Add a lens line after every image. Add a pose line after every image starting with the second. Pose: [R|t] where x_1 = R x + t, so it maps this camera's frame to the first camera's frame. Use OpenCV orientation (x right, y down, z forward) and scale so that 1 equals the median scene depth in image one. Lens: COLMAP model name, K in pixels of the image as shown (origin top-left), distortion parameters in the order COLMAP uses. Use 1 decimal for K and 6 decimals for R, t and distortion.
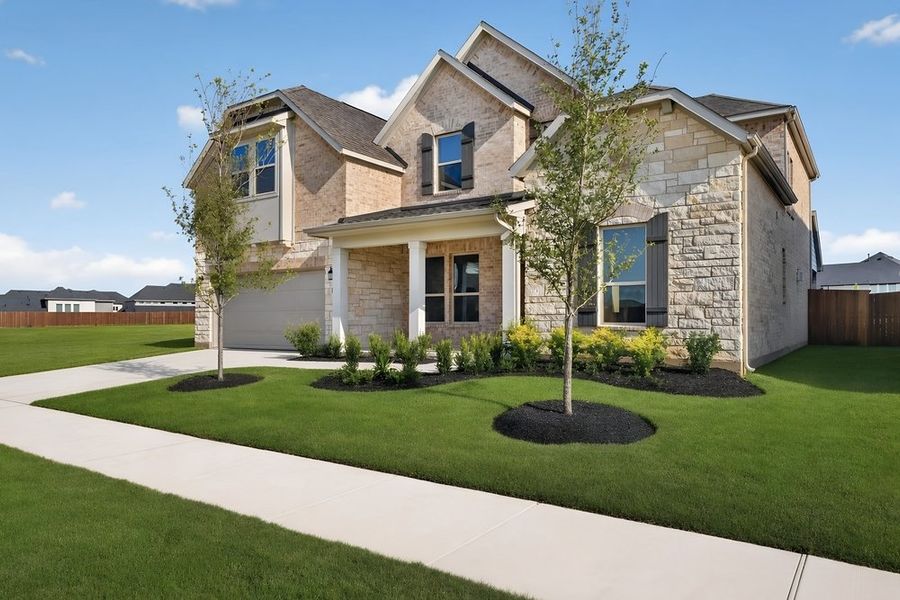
lens RADIAL K [[470.2, 0, 450.5], [0, 470.2, 302.3], [0, 0, 1]] dist [0.002268, 0.000019]
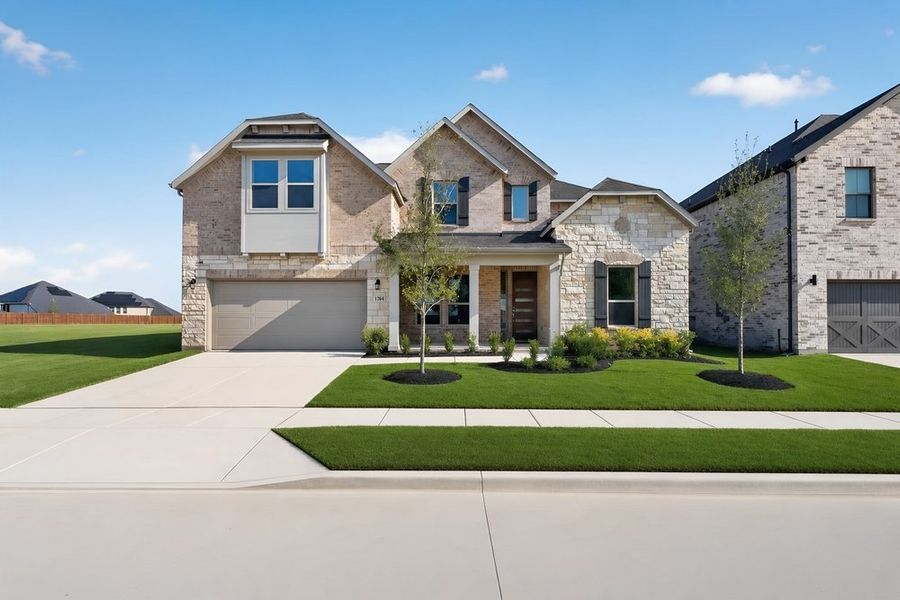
lens RADIAL K [[367.3, 0, 446.8], [0, 367.3, 306.8], [0, 0, 1]] dist [-0.001972, 0.000052]
pose [[0.897274, 0.016731, 0.441157, -0.472133], [-0.016662, 0.999853, -0.004030, -0.003613], [-0.441160, -0.003734, 0.897421, 0.079200]]
